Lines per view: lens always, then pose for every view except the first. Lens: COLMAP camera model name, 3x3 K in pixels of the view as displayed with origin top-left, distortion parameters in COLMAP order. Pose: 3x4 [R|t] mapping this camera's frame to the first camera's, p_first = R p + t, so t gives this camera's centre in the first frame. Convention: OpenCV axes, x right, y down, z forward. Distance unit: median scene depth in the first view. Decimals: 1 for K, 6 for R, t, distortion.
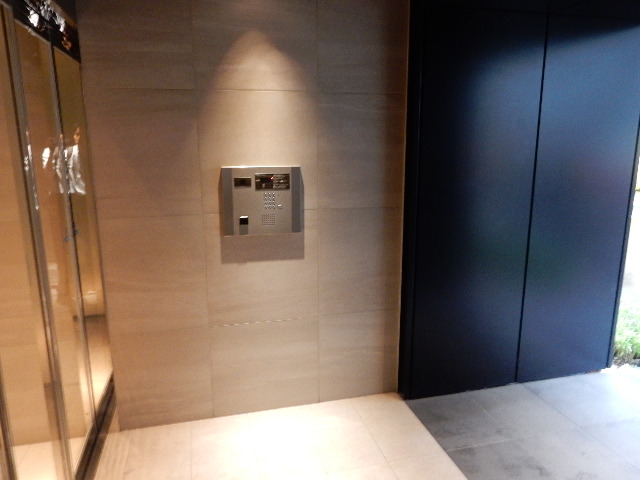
lens RADIAL K [[471.7, 0, 320.0], [0, 471.7, 240.0], [0, 0, 1]] dist [0.001164, 0.002433]
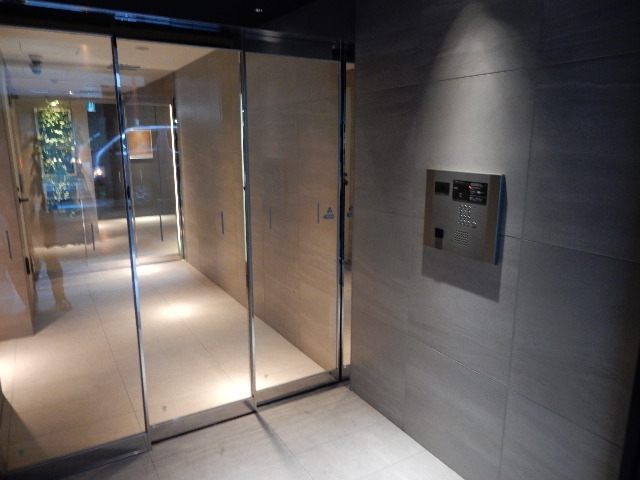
lens RADIAL K [[471.7, 0, 320.0], [0, 471.7, 240.0], [0, 0, 1]] dist [0.001164, 0.002433]
pose [[0.281999, 0.203948, -0.937487, 0.582856], [-0.201785, 0.967896, 0.149866, -0.112354], [0.937955, 0.146908, 0.314099, 0.527097]]
